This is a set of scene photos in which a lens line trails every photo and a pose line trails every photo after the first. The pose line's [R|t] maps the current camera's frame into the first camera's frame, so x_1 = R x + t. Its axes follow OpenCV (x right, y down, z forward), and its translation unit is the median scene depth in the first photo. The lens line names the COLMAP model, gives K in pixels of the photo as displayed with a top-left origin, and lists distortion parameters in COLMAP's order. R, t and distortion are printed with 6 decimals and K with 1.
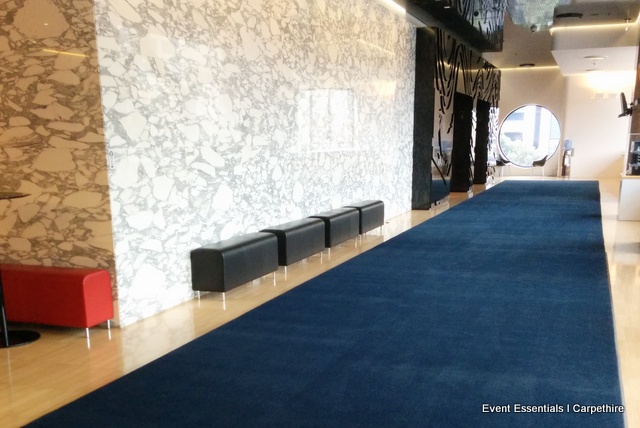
lens RADIAL K [[678.7, 0, 320.2], [0, 678.7, 263.3], [0, 0, 1]] dist [0.072712, -0.018424]
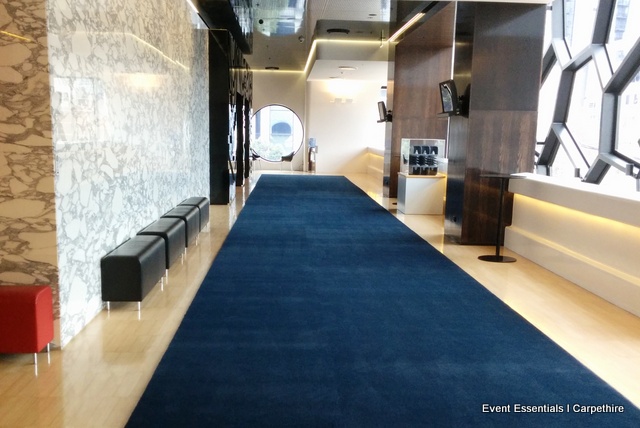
lens RADIAL K [[668.9, 0, 320.0], [0, 668.9, 214.0], [0, 0, 1]] dist [0.077874, -0.000546]
pose [[0.938968, -0.013829, 0.343726, -0.280455], [0.034669, 0.997909, -0.054556, -0.023599], [-0.342253, 0.063143, 0.937484, 0.032254]]
